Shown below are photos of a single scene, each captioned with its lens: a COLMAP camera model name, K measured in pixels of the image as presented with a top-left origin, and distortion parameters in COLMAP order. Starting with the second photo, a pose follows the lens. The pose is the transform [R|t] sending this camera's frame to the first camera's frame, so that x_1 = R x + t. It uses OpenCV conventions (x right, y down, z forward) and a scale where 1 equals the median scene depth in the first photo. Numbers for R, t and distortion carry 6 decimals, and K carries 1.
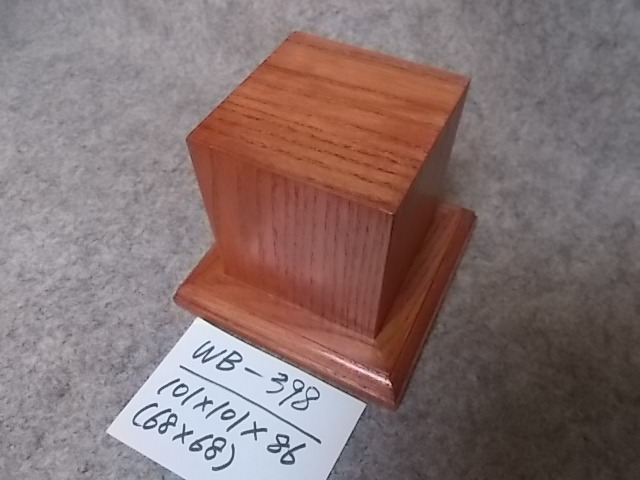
lens RADIAL K [[511.2, 0, 309.0], [0, 511.2, 249.1], [0, 0, 1]] dist [0.030941, -0.051346]
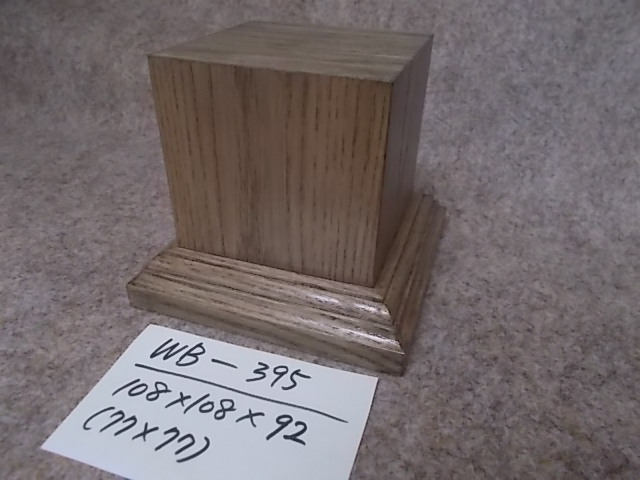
lens RADIAL K [[496.2, 0, 323.7], [0, 496.2, 266.8], [0, 0, 1]] dist [0.054691, -0.107185]
pose [[0.986540, -0.079786, 0.142734, 0.180642], [0.118067, 0.951470, -0.284194, 0.373895], [-0.113133, 0.297220, 0.948083, 0.001605]]
